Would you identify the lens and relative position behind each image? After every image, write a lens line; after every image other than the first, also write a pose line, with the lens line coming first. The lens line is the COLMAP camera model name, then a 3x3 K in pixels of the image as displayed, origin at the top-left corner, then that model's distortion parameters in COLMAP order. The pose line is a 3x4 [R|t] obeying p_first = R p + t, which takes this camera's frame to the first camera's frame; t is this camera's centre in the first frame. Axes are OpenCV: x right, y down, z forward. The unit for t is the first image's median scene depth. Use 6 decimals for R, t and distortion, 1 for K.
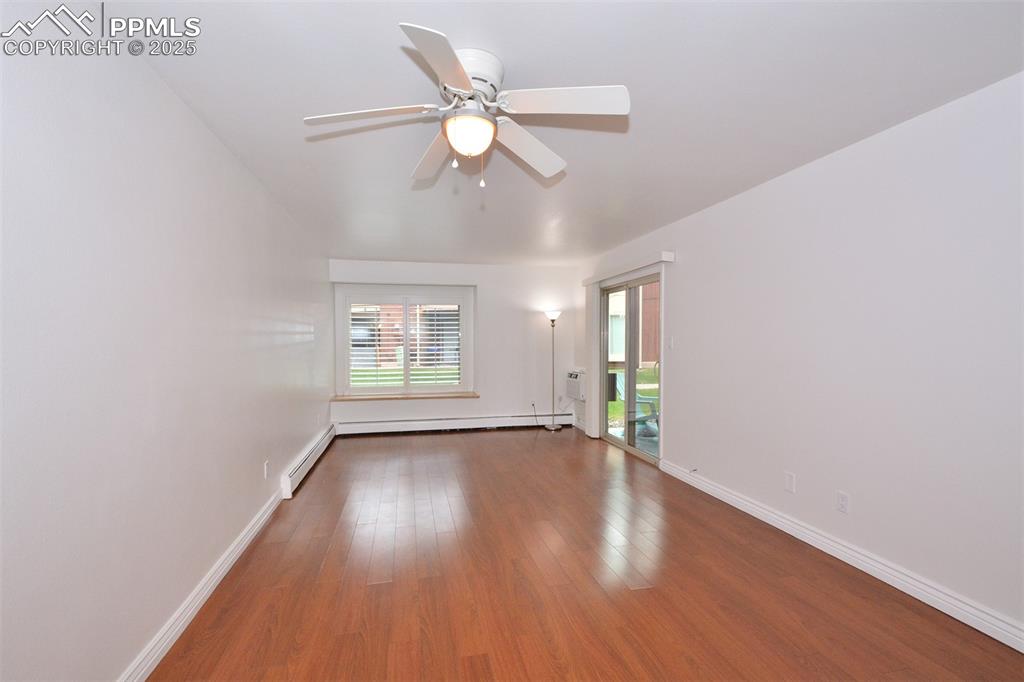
lens RADIAL K [[446.6, 0, 510.8], [0, 446.6, 346.3], [0, 0, 1]] dist [-0.007360, -0.000887]
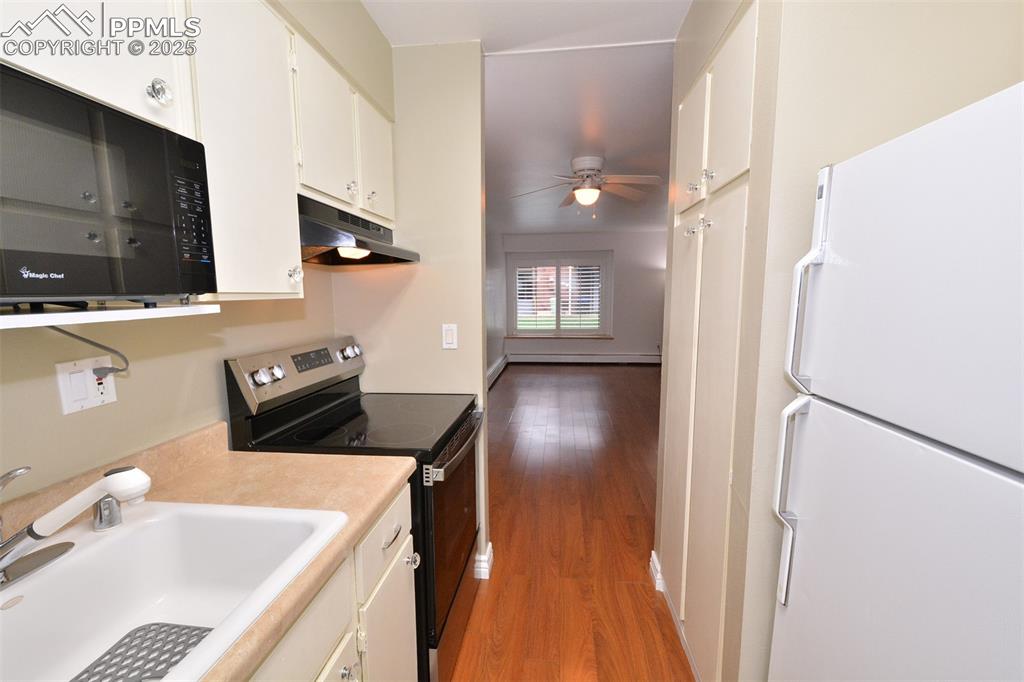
lens RADIAL K [[446.6, 0, 510.3], [0, 446.6, 348.1], [0, 0, 1]] dist [-0.007360, -0.000887]
pose [[0.942412, 0.035048, -0.332612, 0.077469], [0.004010, 0.993238, 0.116024, -0.009231], [0.334429, -0.110676, 0.935899, -0.298254]]
